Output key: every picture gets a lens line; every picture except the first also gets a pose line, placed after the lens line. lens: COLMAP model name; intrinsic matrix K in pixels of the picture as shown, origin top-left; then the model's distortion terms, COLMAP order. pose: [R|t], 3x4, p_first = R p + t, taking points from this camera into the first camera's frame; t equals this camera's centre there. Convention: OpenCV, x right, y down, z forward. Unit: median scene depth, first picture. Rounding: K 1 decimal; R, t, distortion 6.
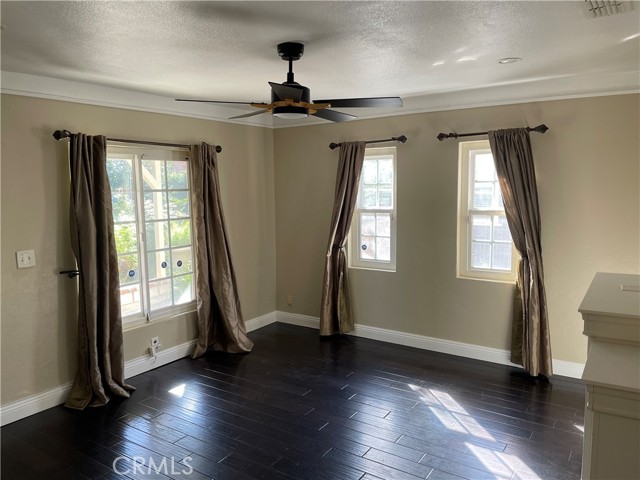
lens RADIAL K [[482.1, 0, 322.3], [0, 482.1, 238.6], [0, 0, 1]] dist [0.076761, -0.108173]
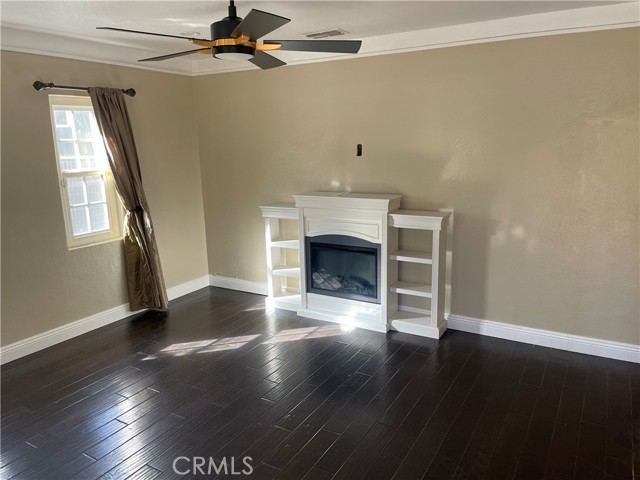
lens RADIAL K [[482.1, 0, 322.3], [0, 482.1, 238.6], [0, 0, 1]] dist [0.076761, -0.108173]
pose [[-0.068201, -0.201344, 0.977143, -0.686548], [0.119333, 0.970746, 0.208355, -0.078902], [-0.990509, 0.130815, -0.042178, 0.633383]]
